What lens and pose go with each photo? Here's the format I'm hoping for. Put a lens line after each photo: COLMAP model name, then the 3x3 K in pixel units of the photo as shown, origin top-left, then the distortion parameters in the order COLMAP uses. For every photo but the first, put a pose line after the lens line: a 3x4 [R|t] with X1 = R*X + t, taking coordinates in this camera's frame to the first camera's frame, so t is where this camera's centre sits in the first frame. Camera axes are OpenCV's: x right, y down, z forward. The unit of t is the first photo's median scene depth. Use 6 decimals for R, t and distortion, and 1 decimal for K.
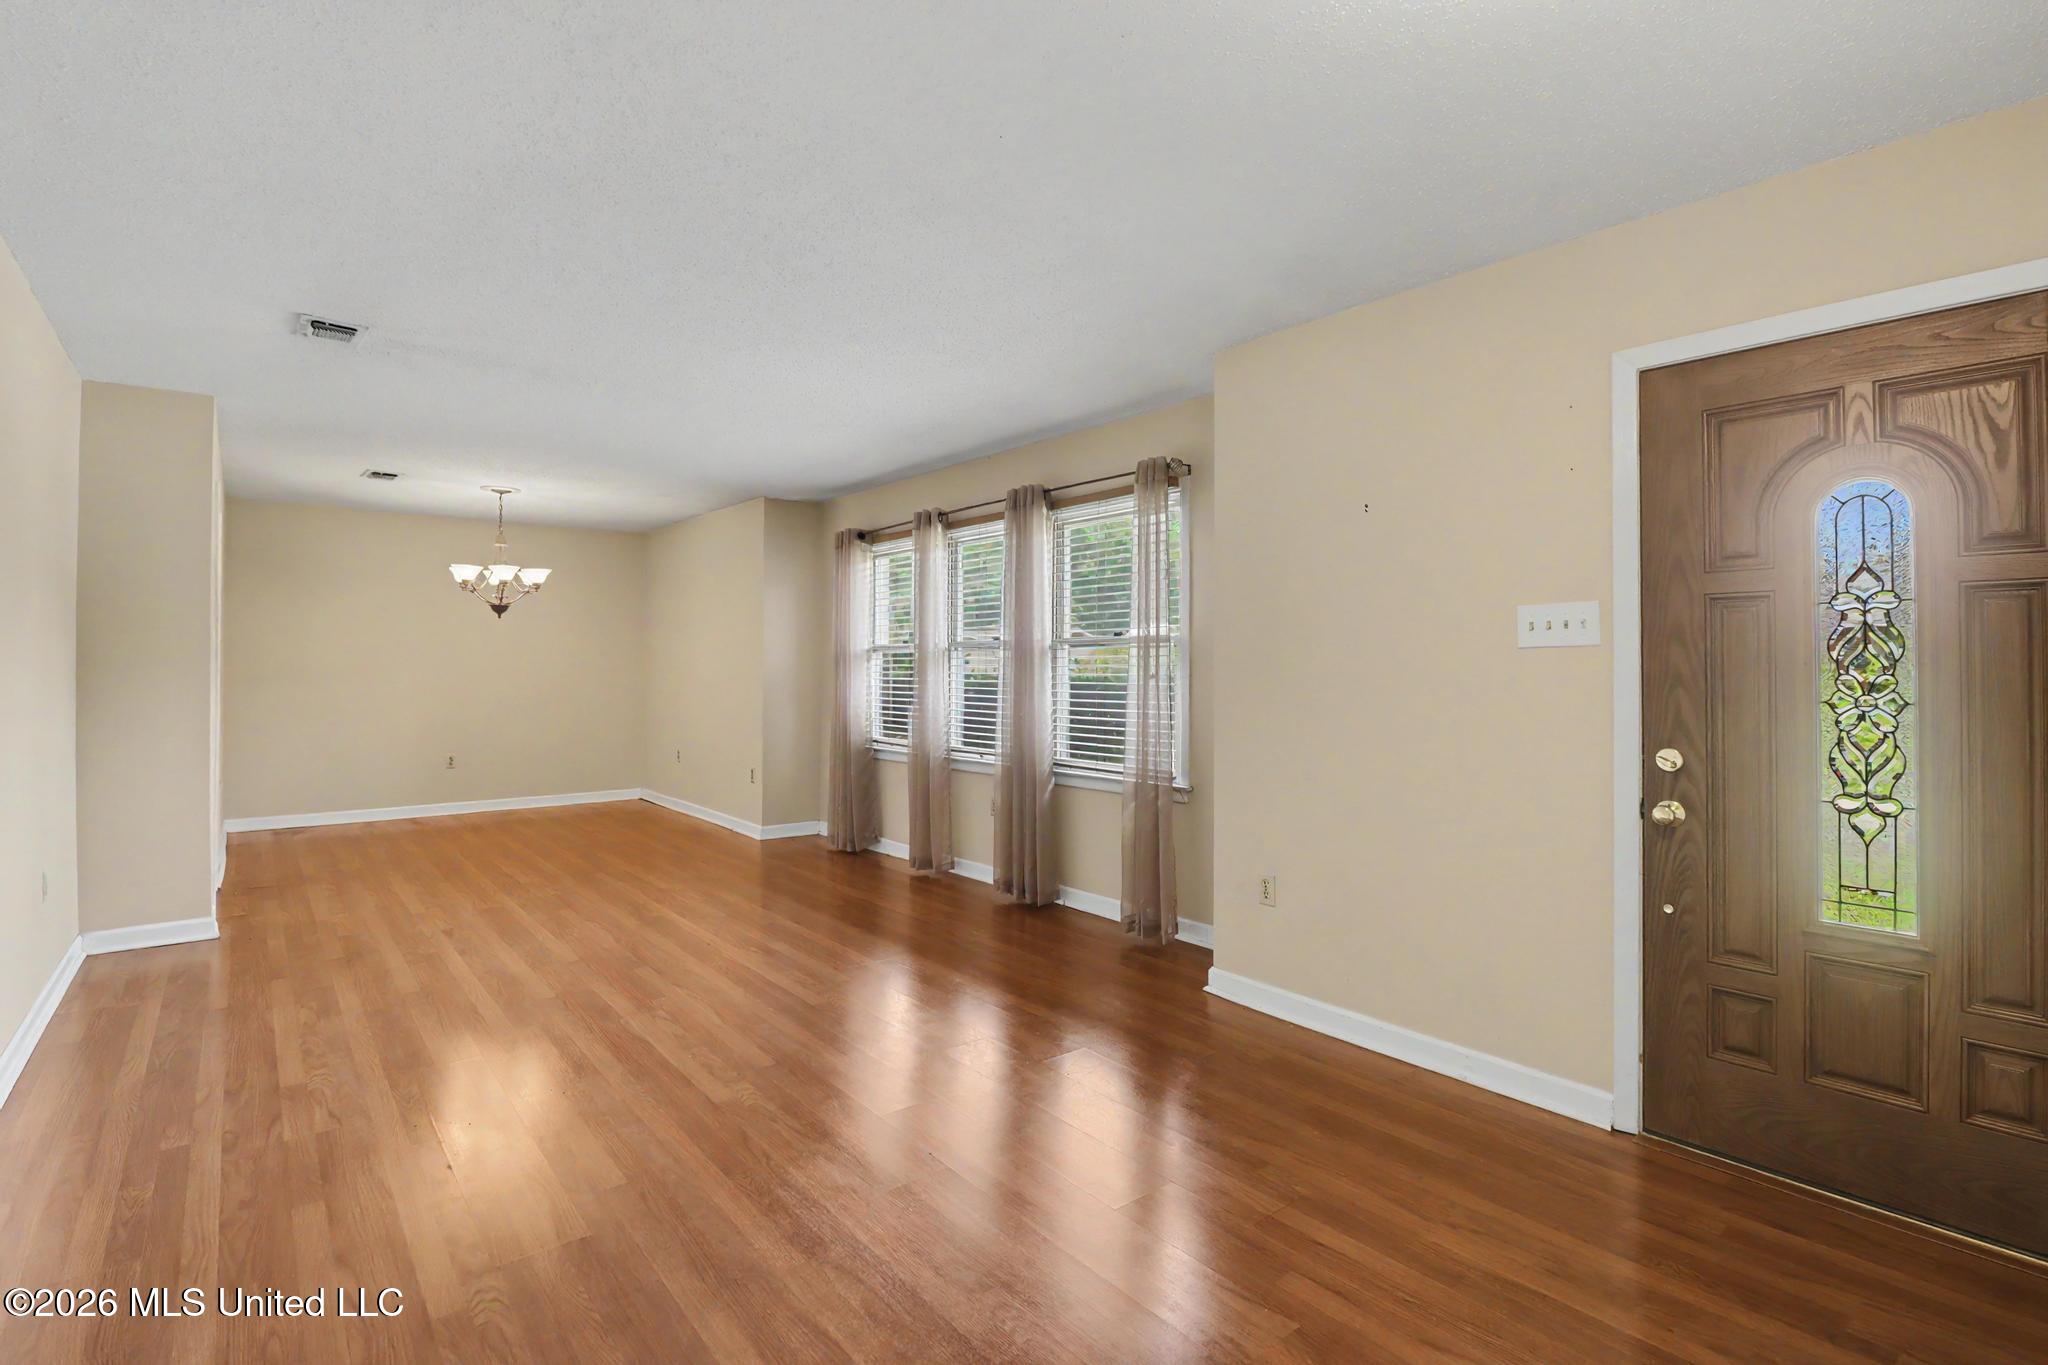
lens RADIAL K [[975.1, 0, 1015.3], [0, 975.1, 660.2], [0, 0, 1]] dist [-0.012025, -0.000565]
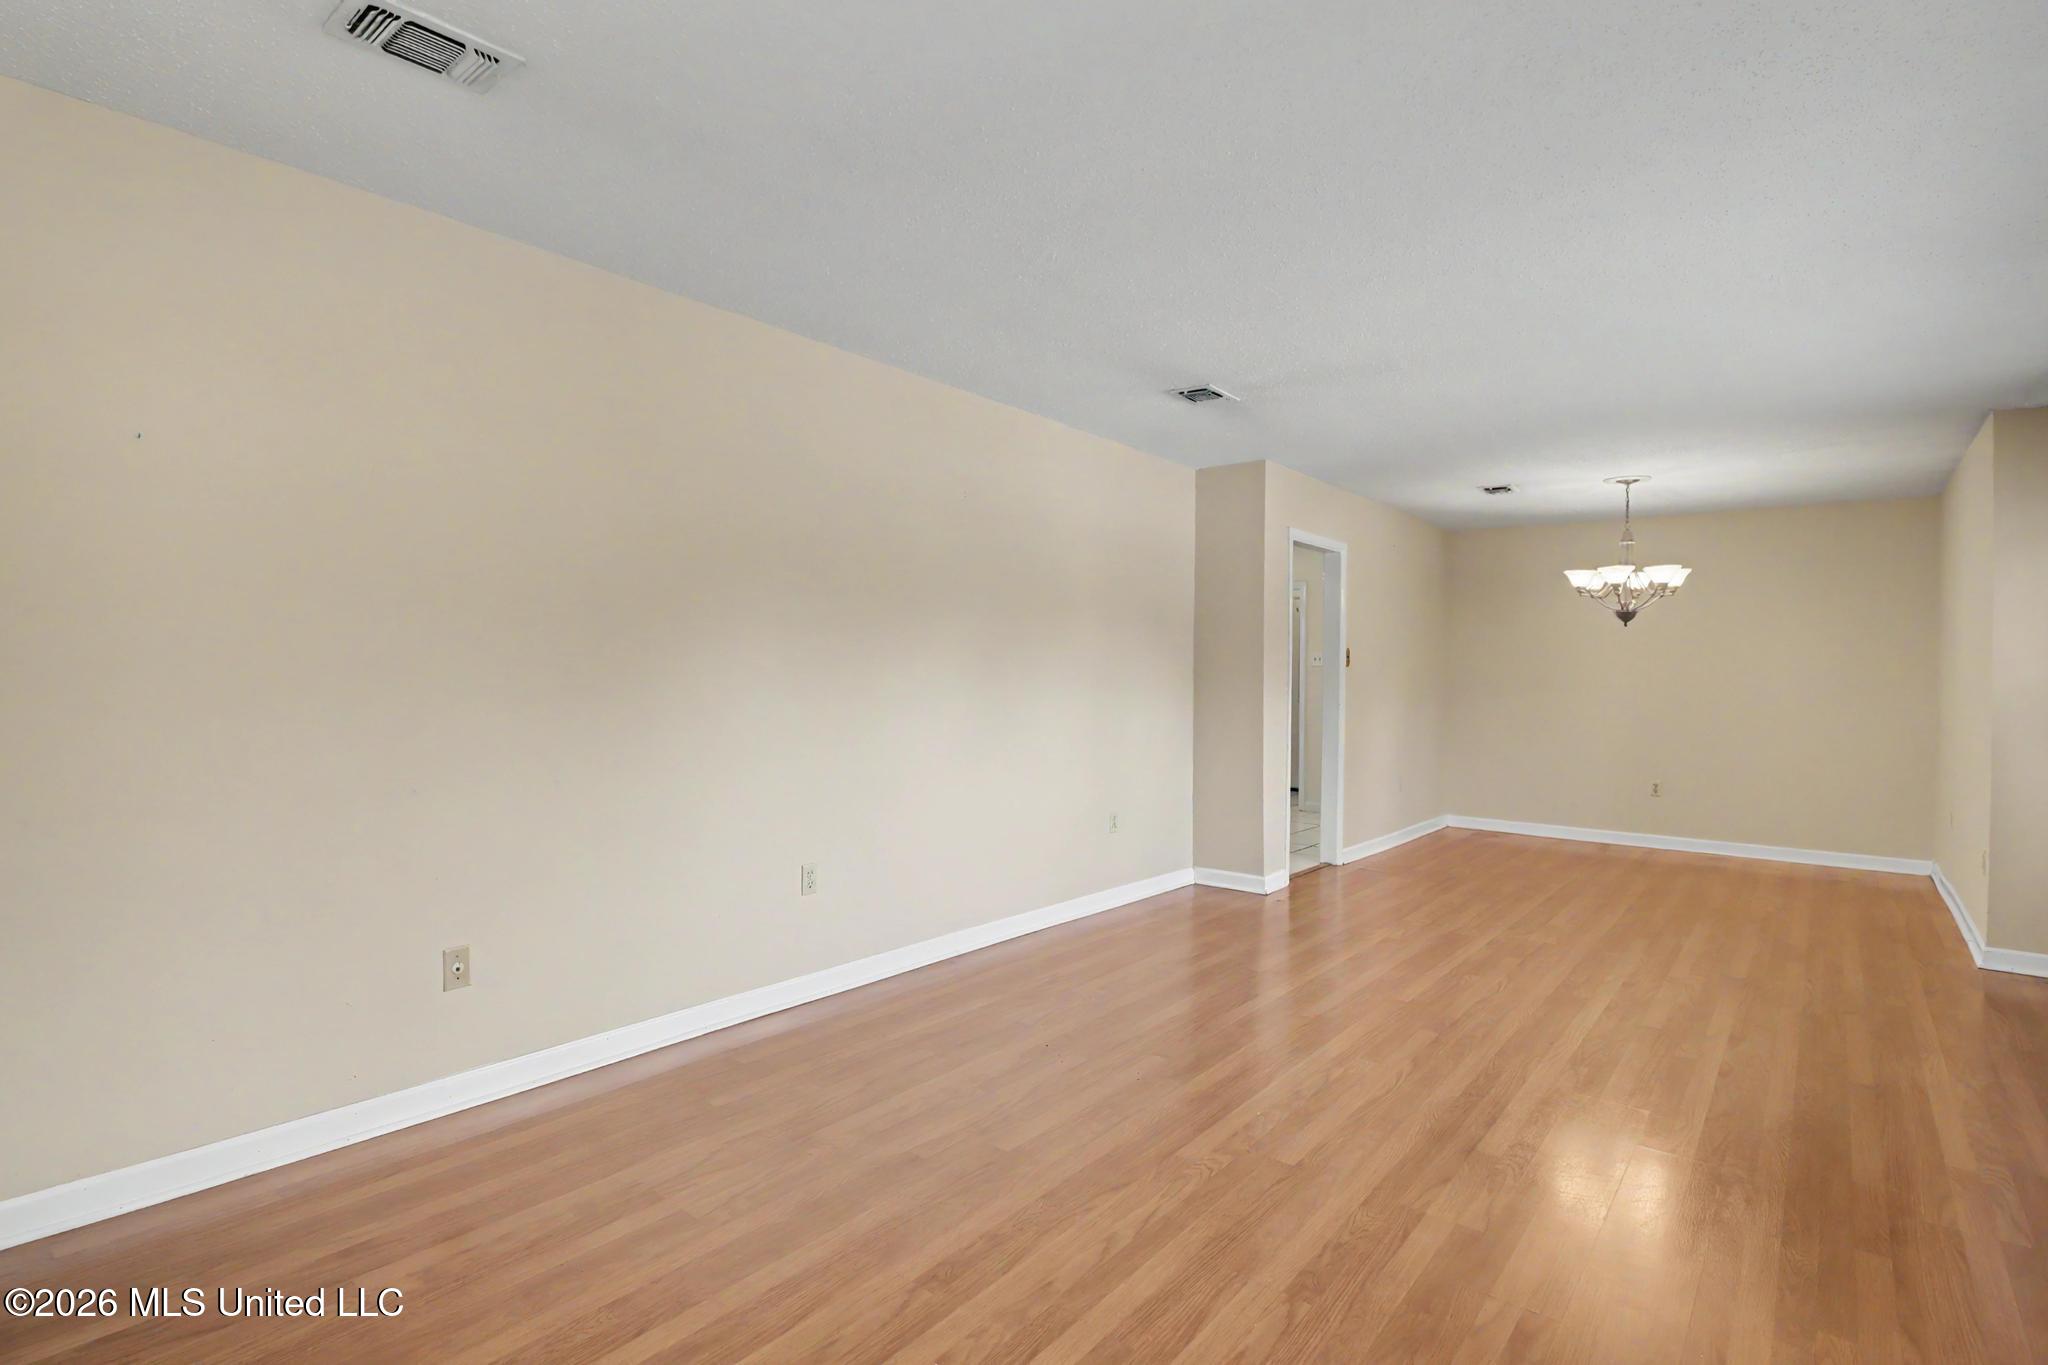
lens RADIAL K [[987.2, 0, 976.9], [0, 987.2, 677.9], [0, 0, 1]] dist [-0.017439, -0.000812]
pose [[0.187105, 0.014083, -0.982239, 0.235340], [-0.010775, 0.999867, 0.012283, -0.001608], [0.982281, 0.008286, 0.187231, 0.266326]]
